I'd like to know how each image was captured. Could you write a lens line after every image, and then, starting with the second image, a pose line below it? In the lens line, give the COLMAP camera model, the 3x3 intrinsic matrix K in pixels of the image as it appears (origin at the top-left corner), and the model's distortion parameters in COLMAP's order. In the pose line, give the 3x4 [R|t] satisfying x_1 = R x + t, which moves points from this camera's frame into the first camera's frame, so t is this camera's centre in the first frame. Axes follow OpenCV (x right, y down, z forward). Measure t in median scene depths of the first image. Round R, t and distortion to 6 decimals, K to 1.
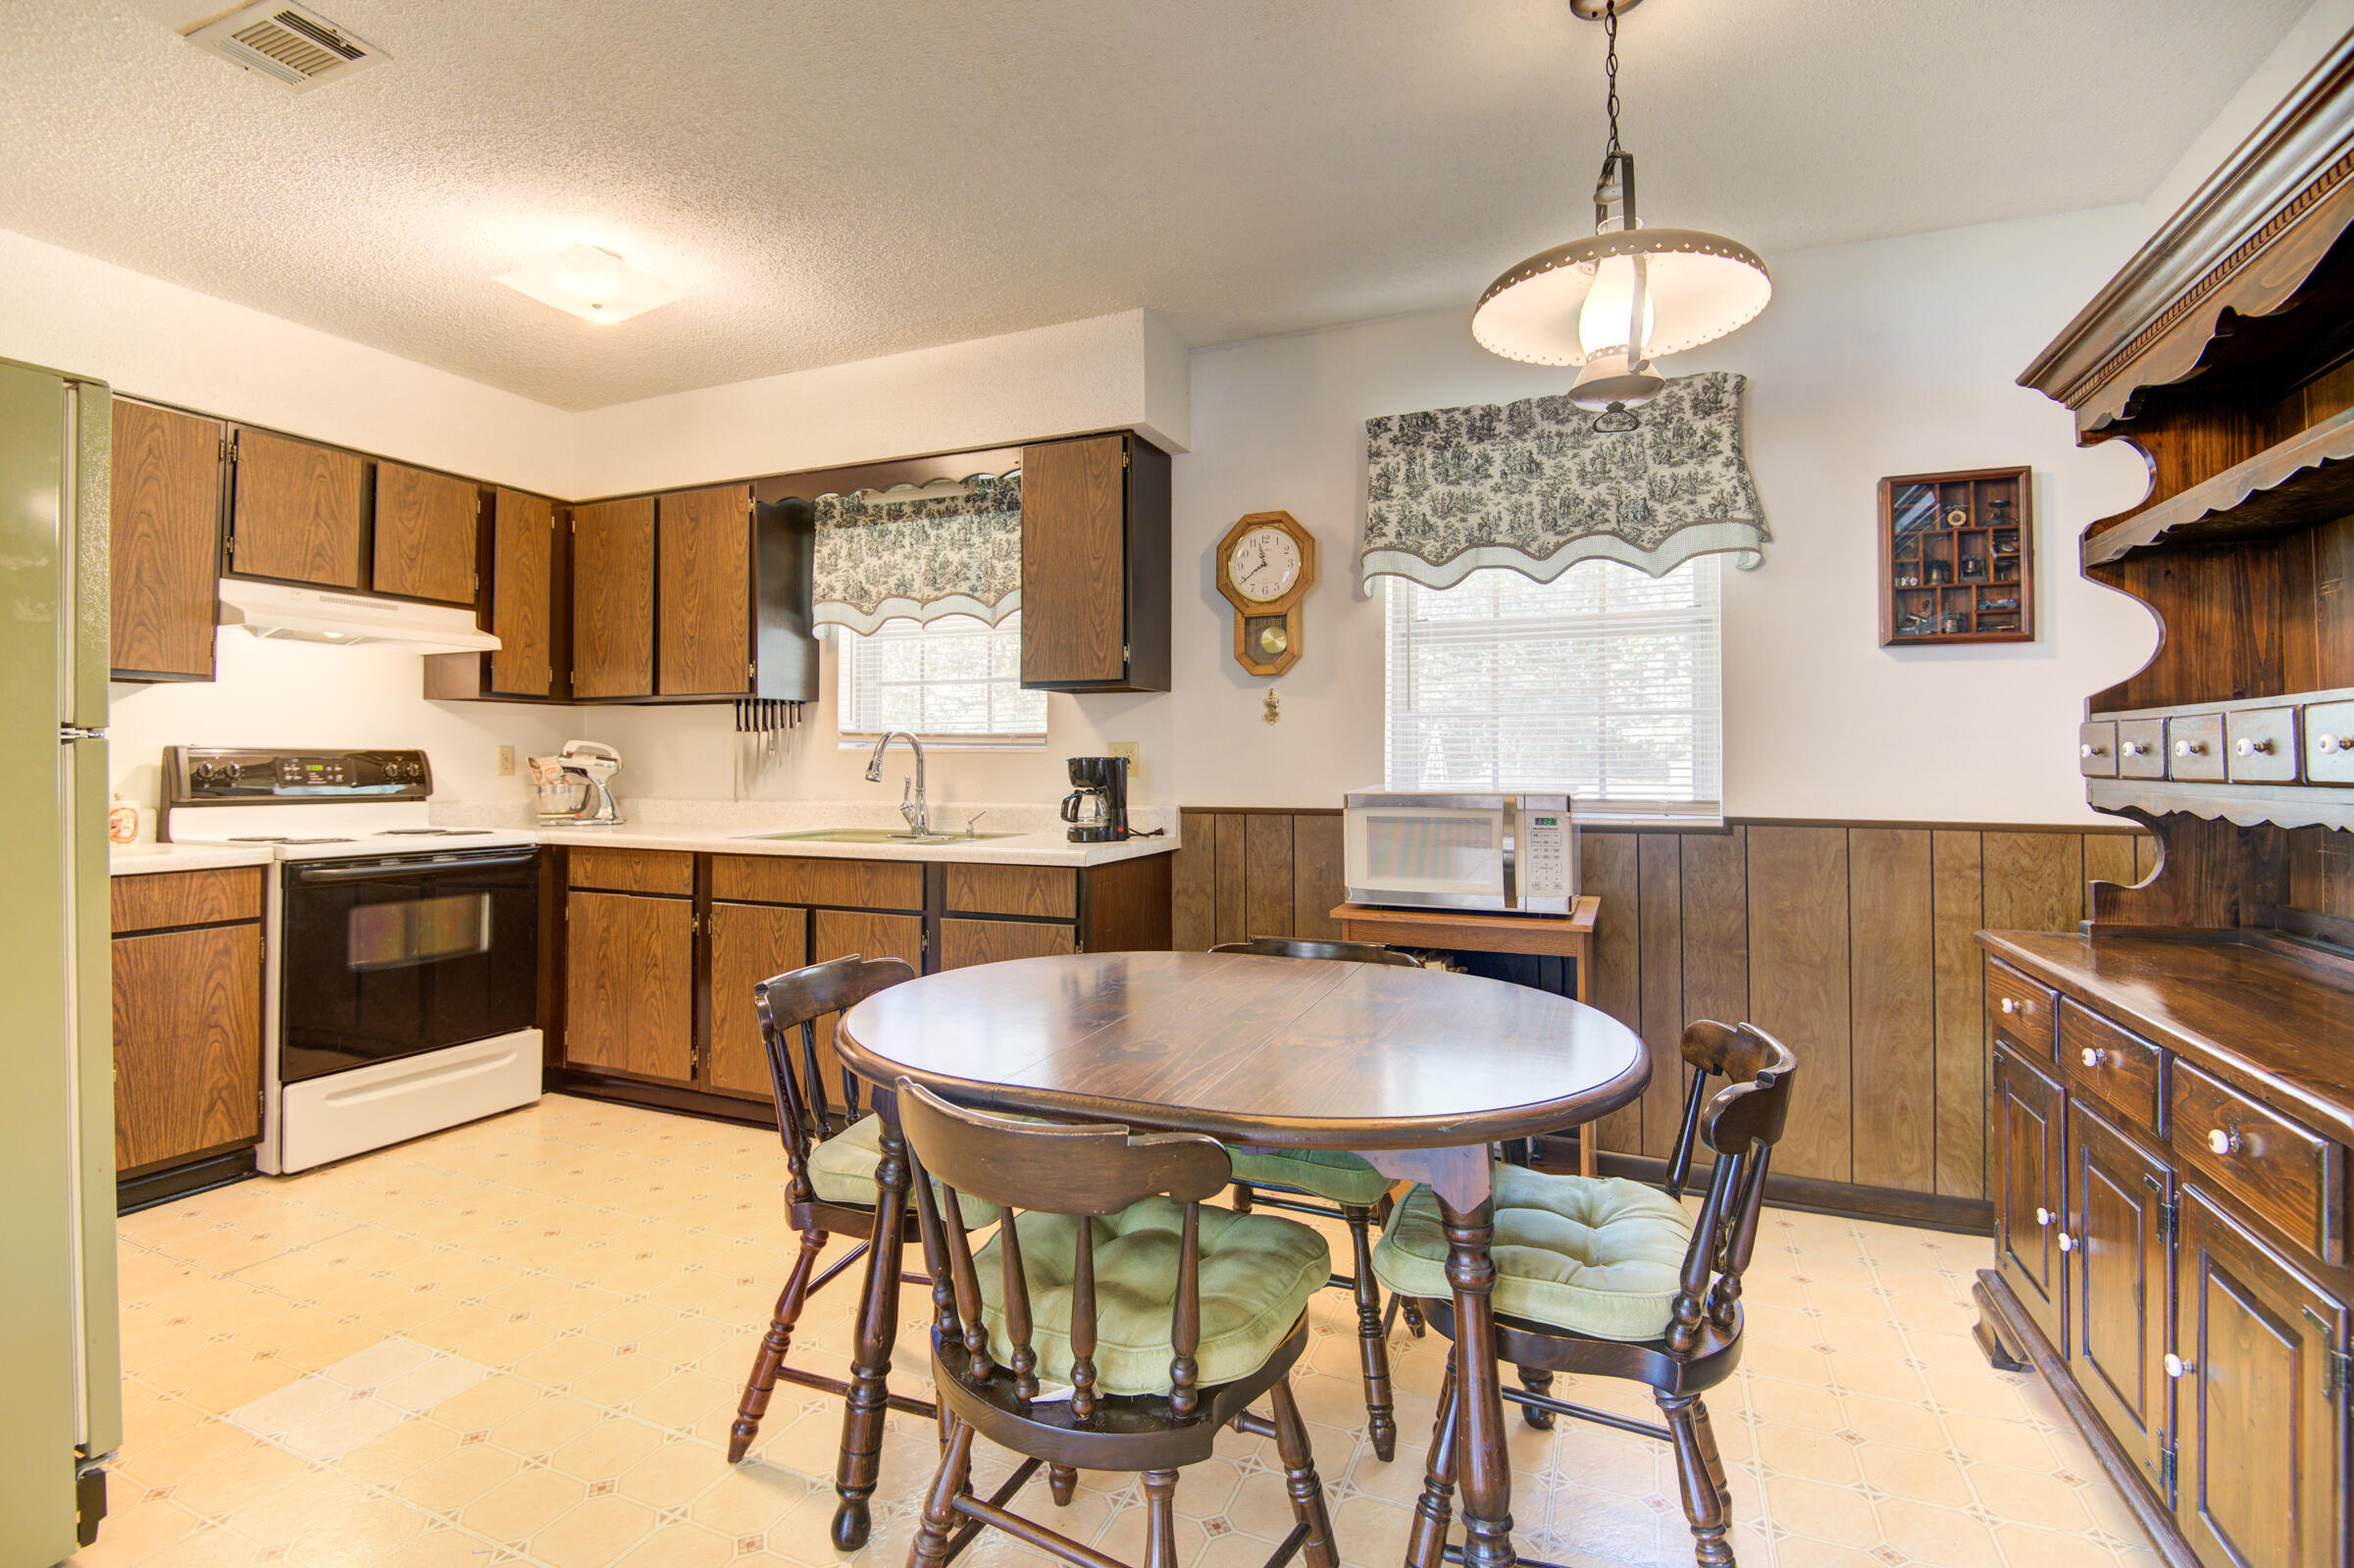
lens RADIAL K [[1094.4, 0, 1151.6], [0, 1094.4, 739.8], [0, 0, 1]] dist [0.006804, -0.015756]
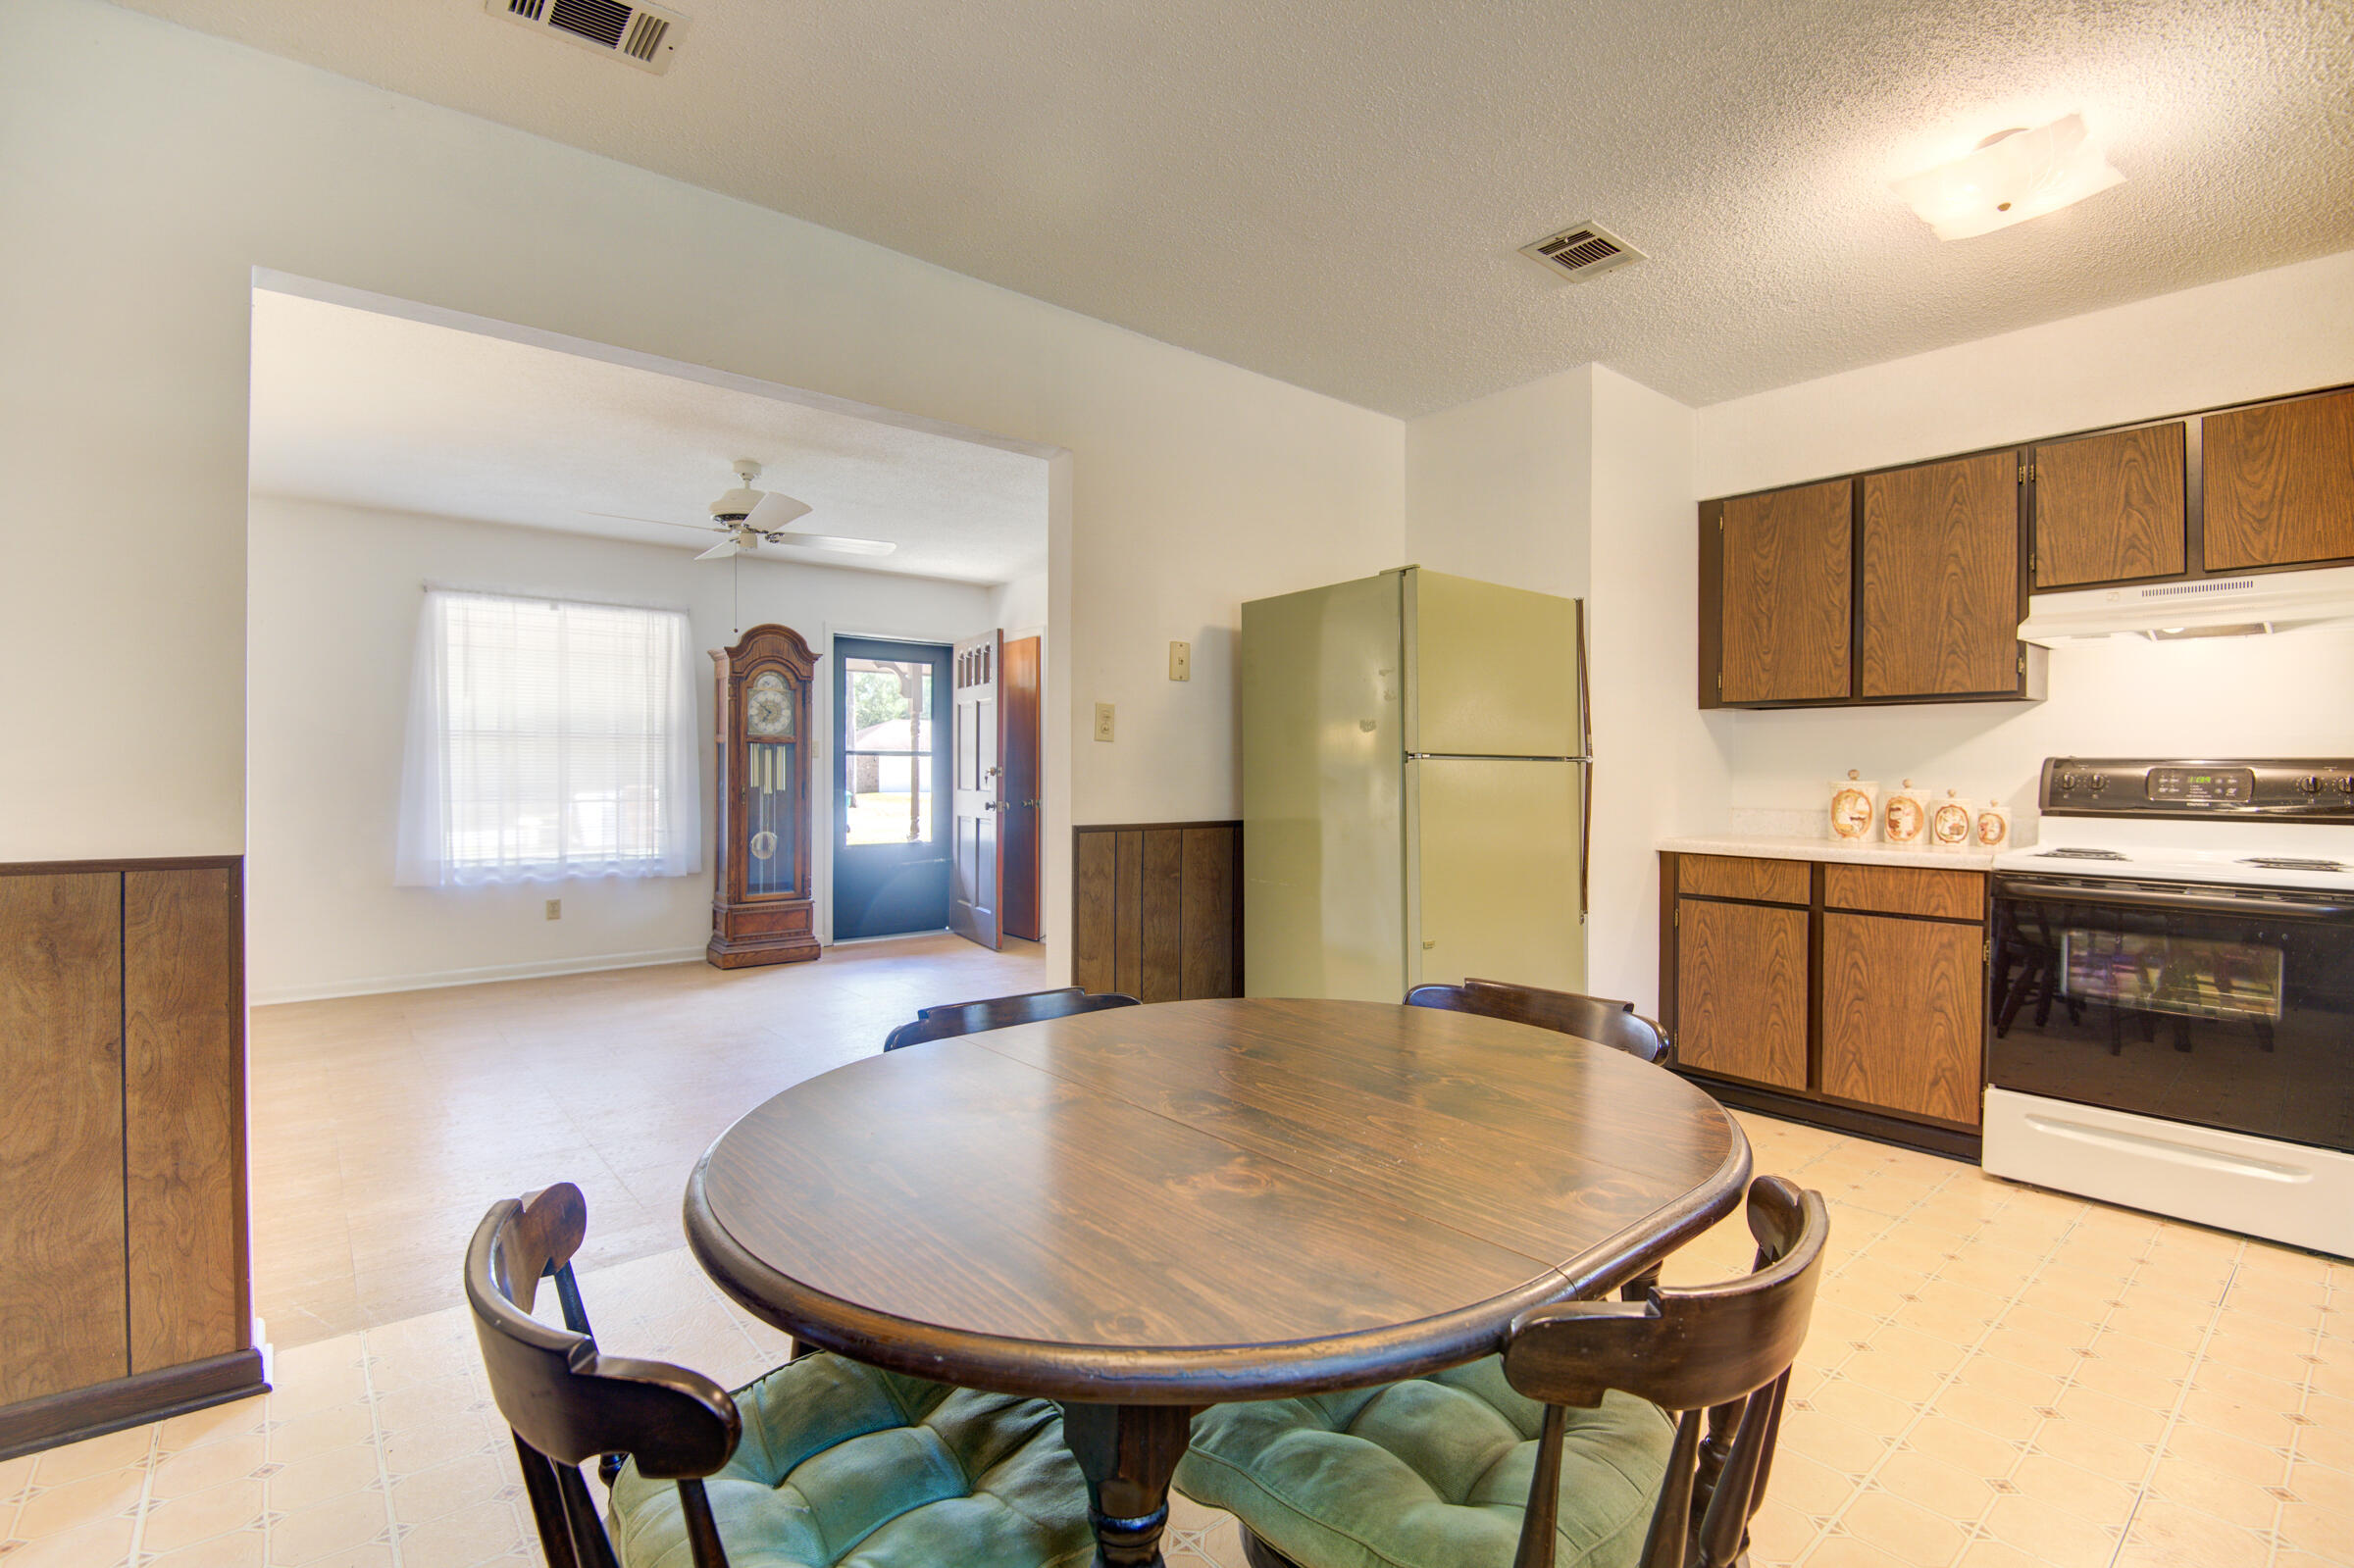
lens RADIAL K [[1094.4, 0, 1179.5], [0, 1094.4, 778.4], [0, 0, 1]] dist [0.006804, -0.015756]
pose [[-0.426076, 0.004599, -0.904676, 0.420964], [0.017339, 0.999845, -0.003083, 0.014226], [0.904521, -0.017000, -0.426090, 0.684638]]
